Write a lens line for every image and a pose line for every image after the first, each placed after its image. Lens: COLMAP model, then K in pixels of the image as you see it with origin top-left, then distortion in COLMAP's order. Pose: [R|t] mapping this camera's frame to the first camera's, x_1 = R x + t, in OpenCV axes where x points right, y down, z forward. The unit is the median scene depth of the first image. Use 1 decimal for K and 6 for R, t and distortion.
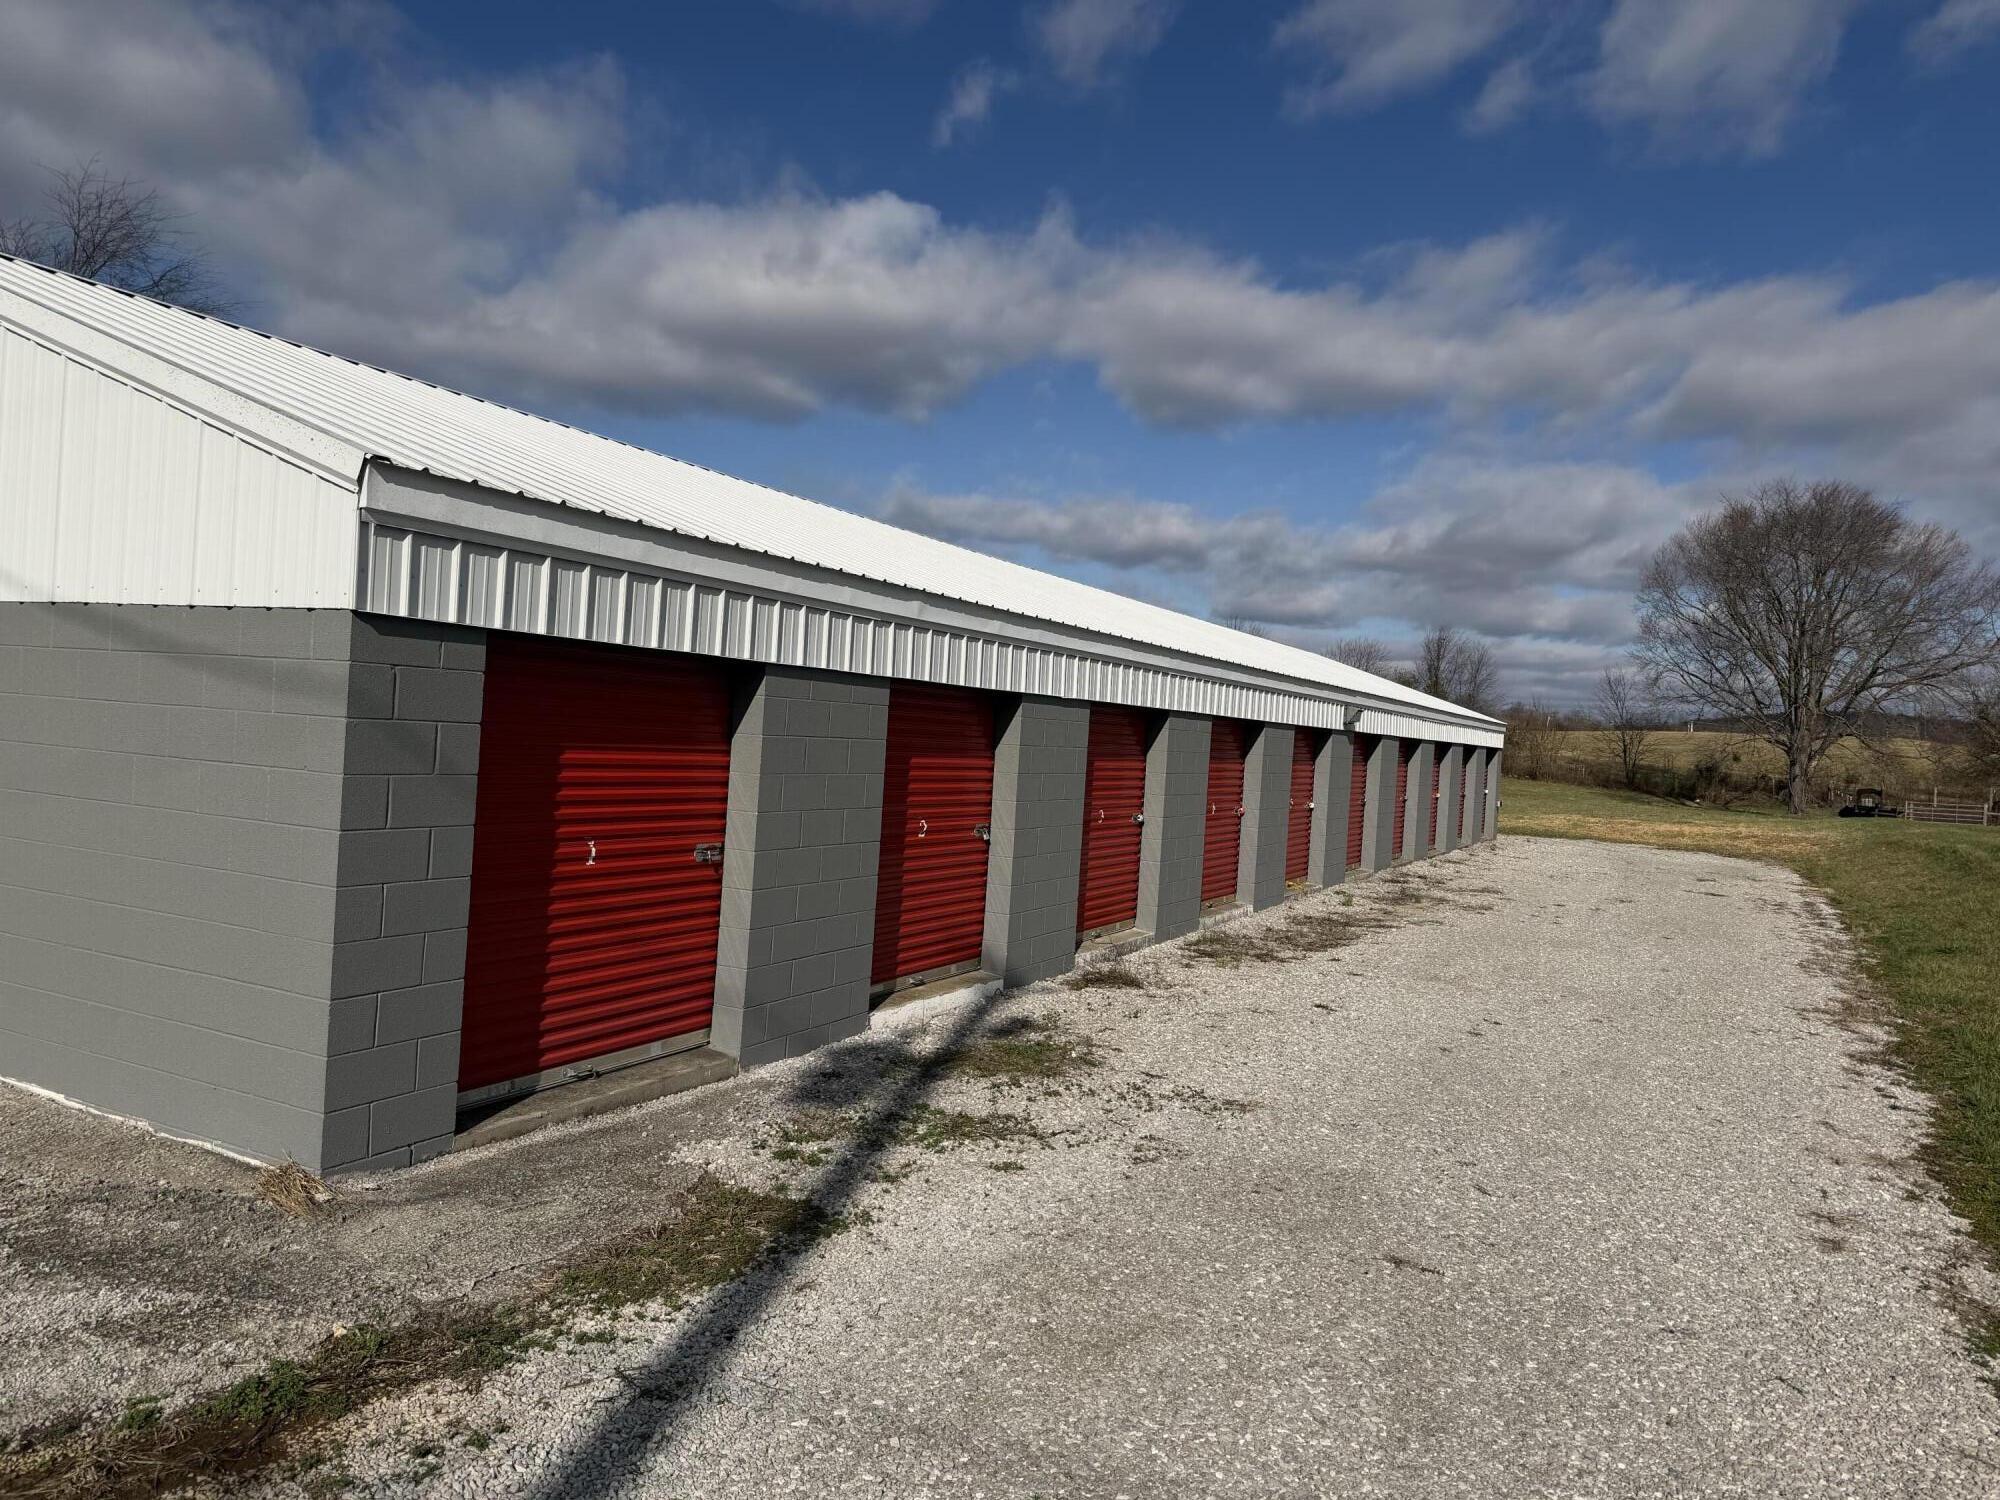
lens RADIAL K [[1358.5, 0, 997.8], [0, 1358.5, 727.7], [0, 0, 1]] dist [0.003712, -0.051791]
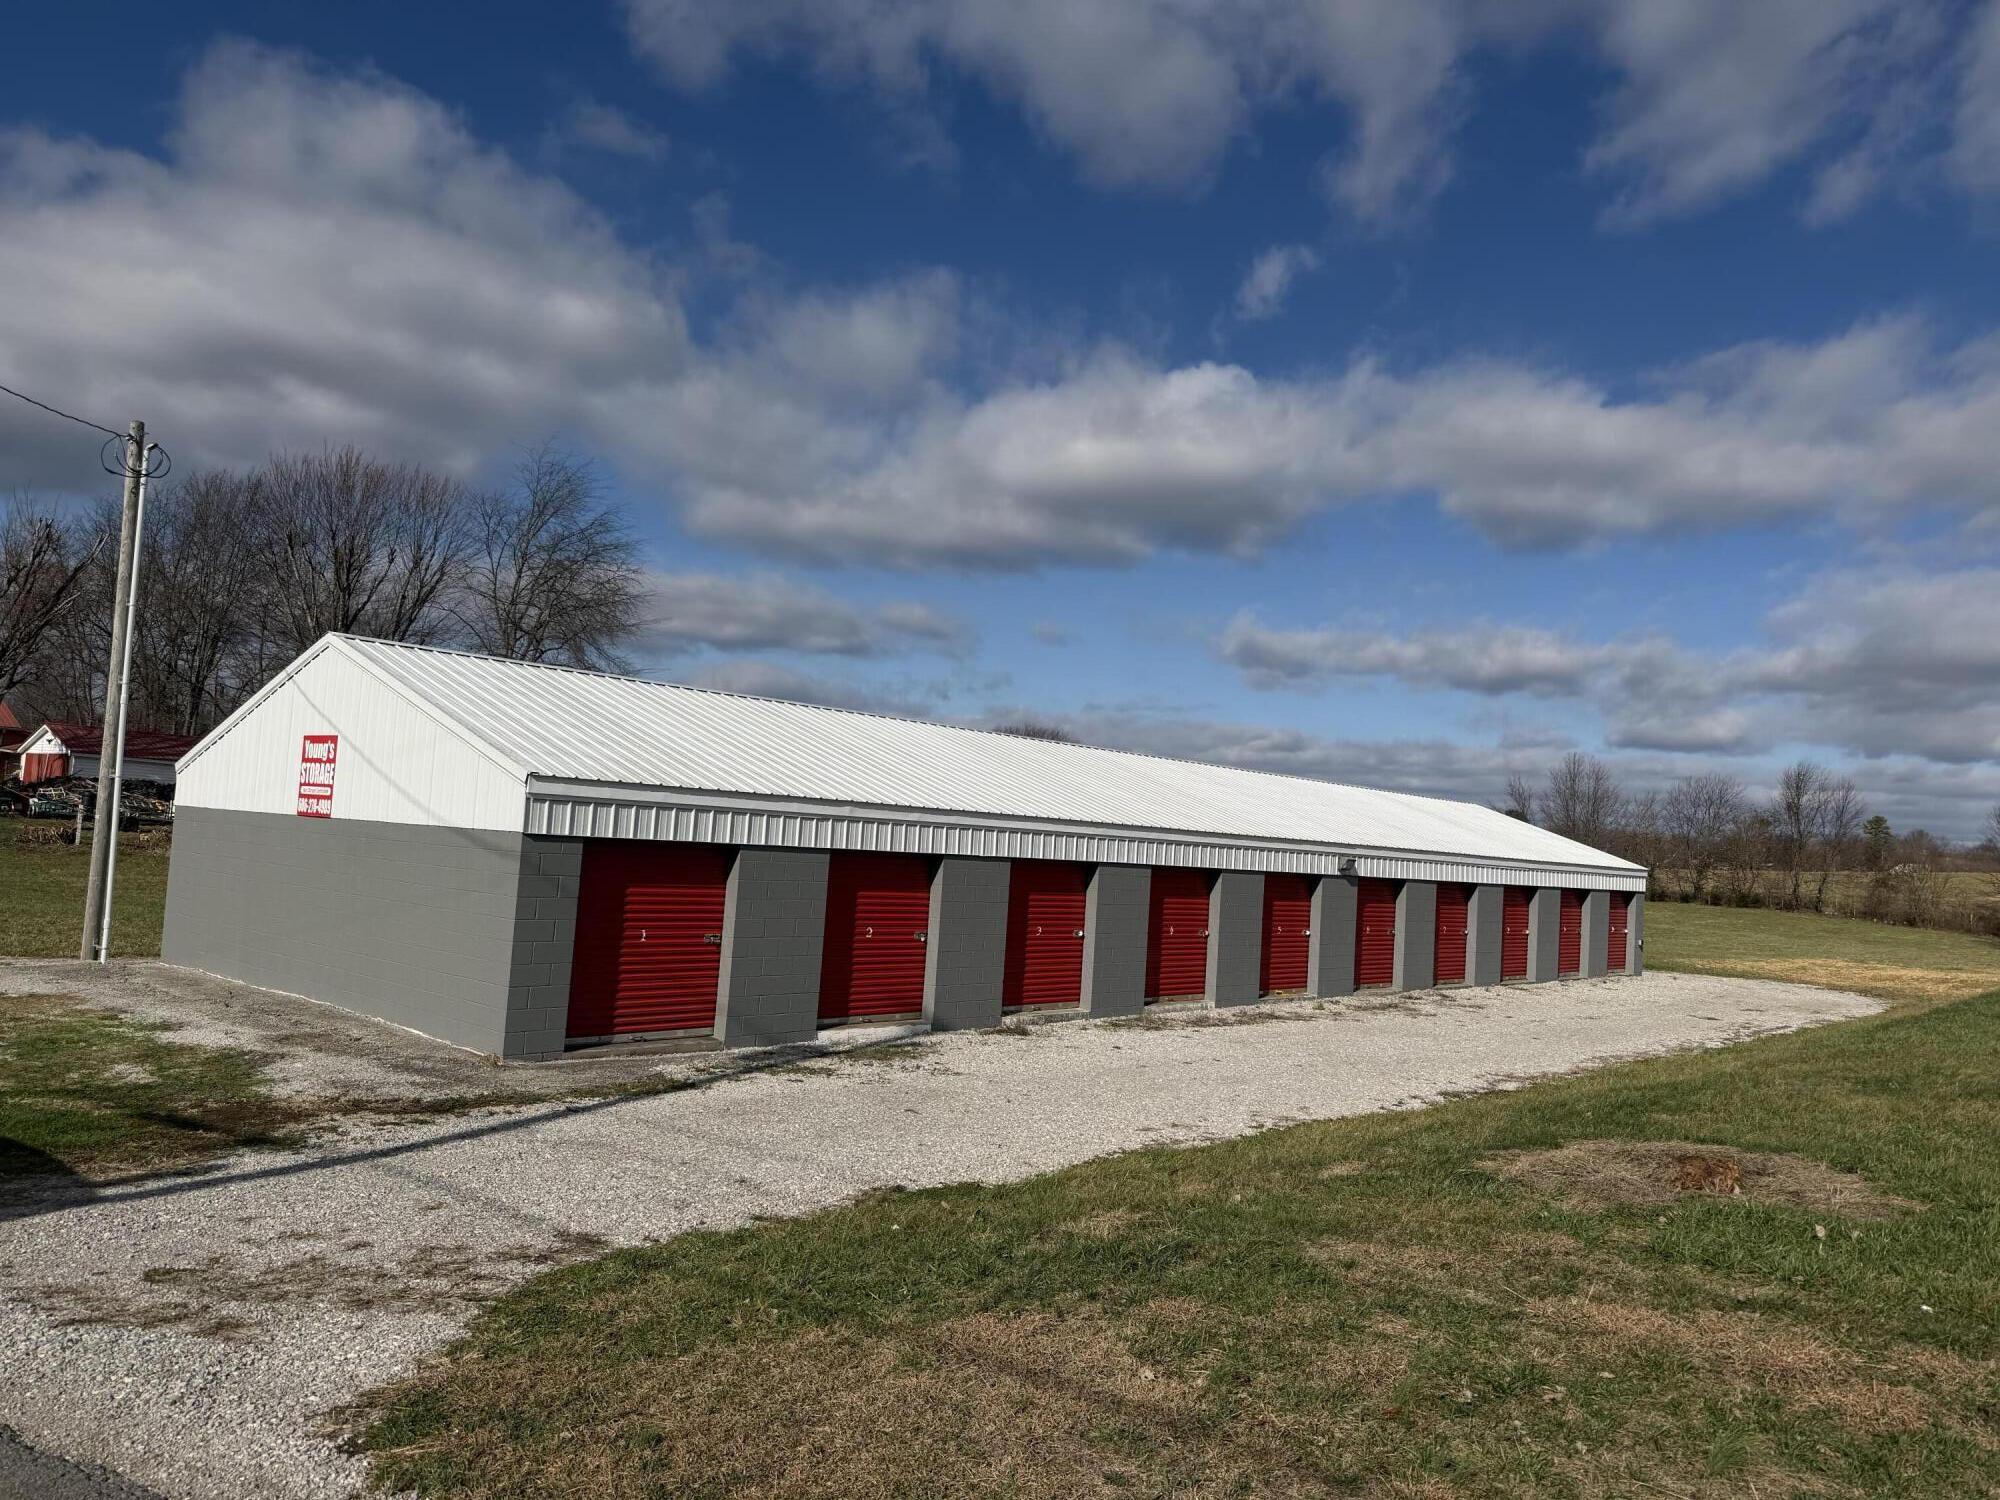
lens RADIAL K [[1418.4, 0, 999.7], [0, 1418.4, 734.4], [0, 0, 1]] dist [0.097856, -0.140861]
pose [[0.961079, -0.024898, -0.275151, 0.081264], [-0.000339, 0.995824, -0.091295, -0.001752], [0.276275, 0.087835, 0.957057, -0.096882]]
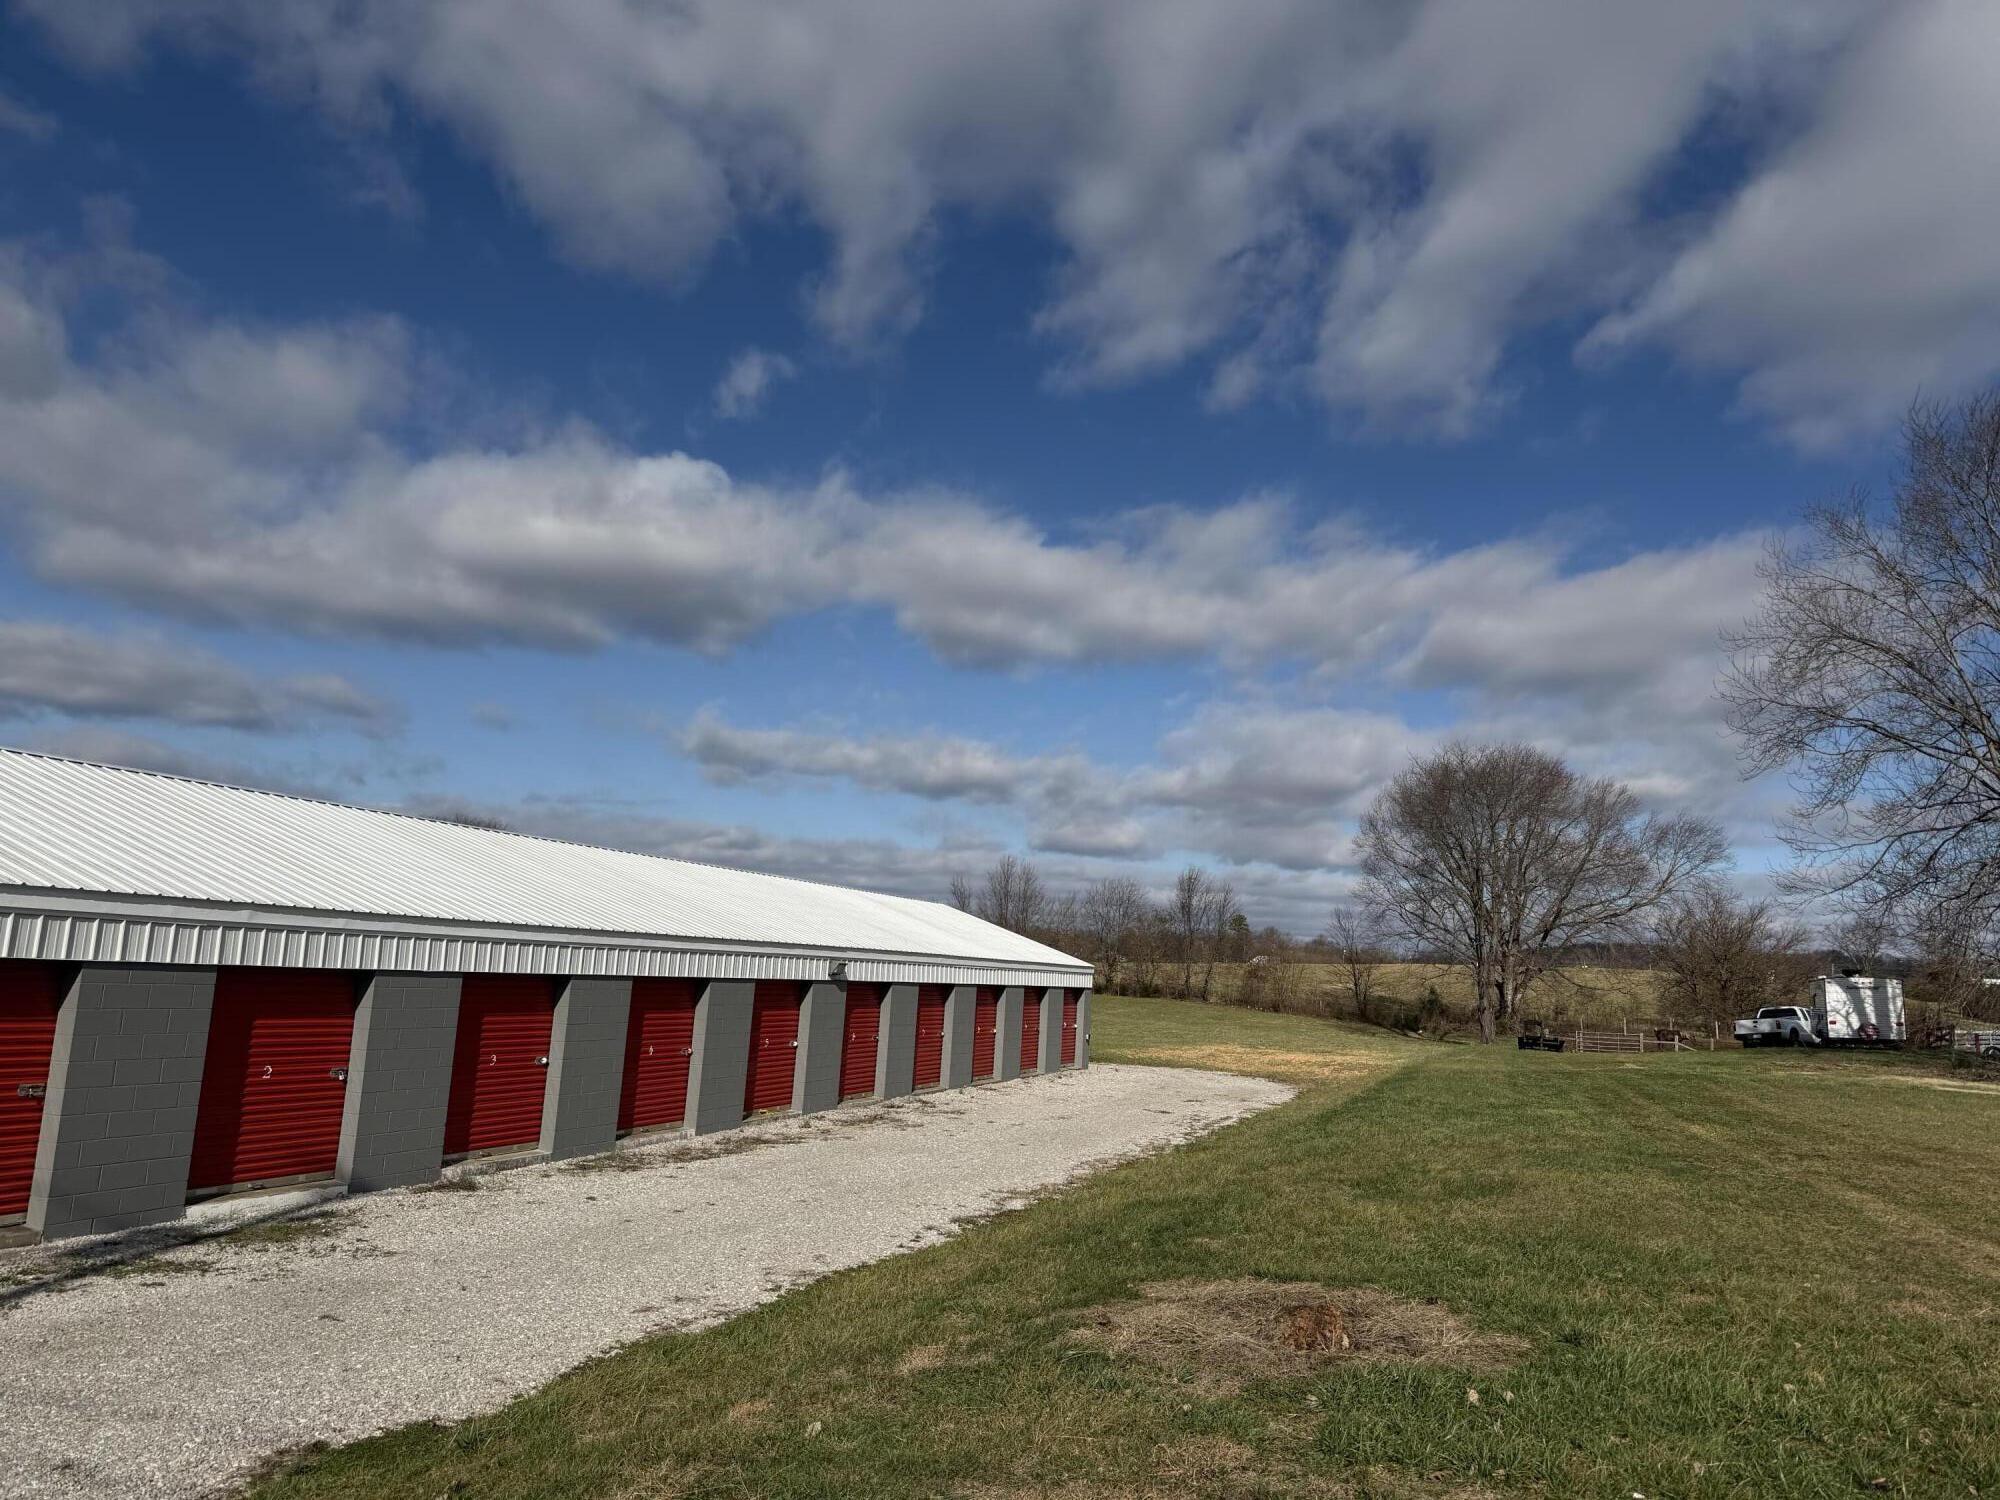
lens RADIAL K [[1397.5, 0, 1028.8], [0, 1397.5, 722.8], [0, 0, 1]] dist [0.073863, -0.092671]
pose [[0.992127, 0.011687, 0.124687, 0.069022], [0.009321, 0.985982, -0.166589, -0.003731], [-0.124886, 0.166440, 0.978111, -0.074285]]
